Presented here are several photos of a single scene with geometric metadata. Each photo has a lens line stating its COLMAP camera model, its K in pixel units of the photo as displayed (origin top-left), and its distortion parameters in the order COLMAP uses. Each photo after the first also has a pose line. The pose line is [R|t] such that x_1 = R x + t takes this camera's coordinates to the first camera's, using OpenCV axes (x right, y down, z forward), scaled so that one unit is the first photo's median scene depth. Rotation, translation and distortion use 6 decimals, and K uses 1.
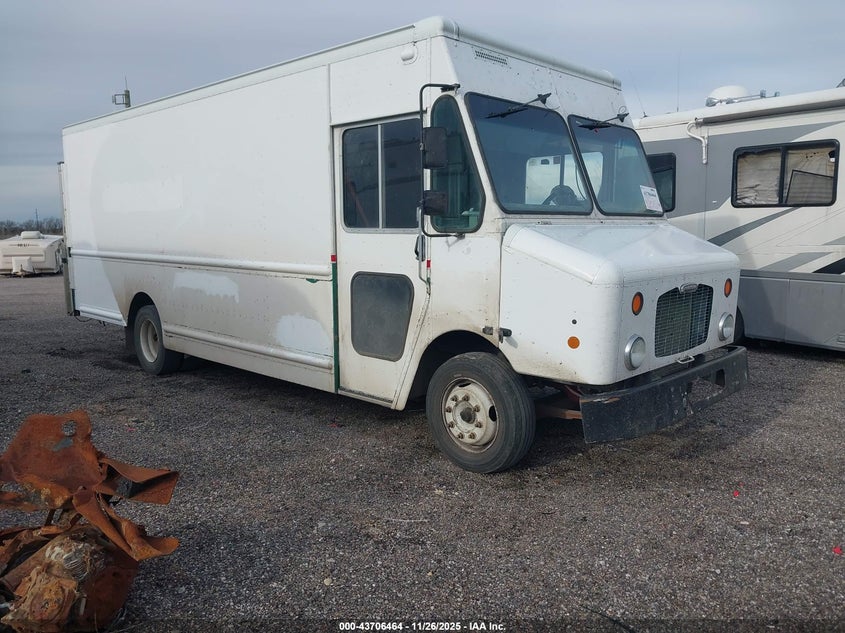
lens RADIAL K [[662.7, 0, 422.5], [0, 662.7, 316.5], [0, 0, 1]] dist [0.001944, -0.000280]
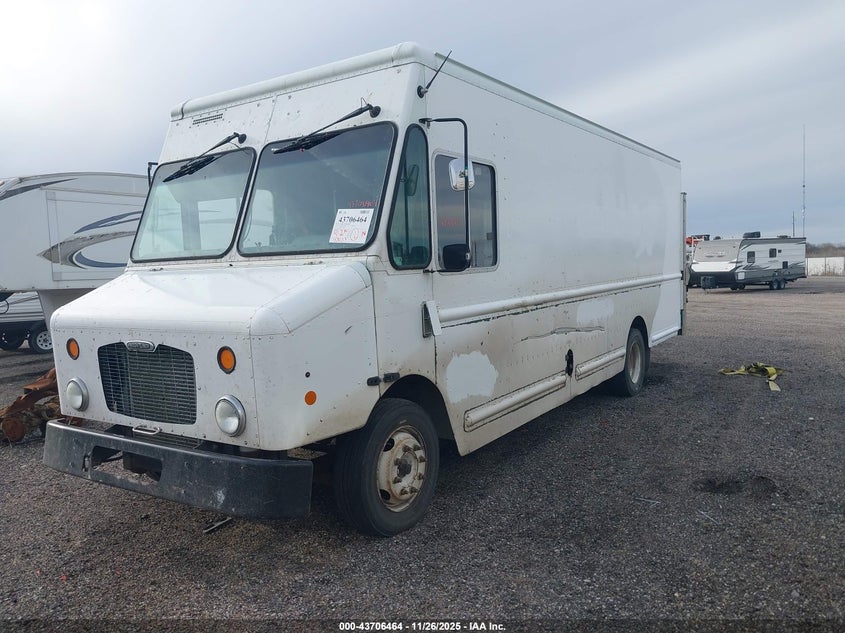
lens RADIAL K [[662.7, 0, 422.5], [0, 662.7, 316.5], [0, 0, 1]] dist [0.001944, -0.000280]
pose [[0.187170, 0.074917, -0.979467, 1.170686], [-0.096395, 0.993676, 0.057584, -0.147970], [0.977586, 0.083638, 0.193208, 1.065866]]
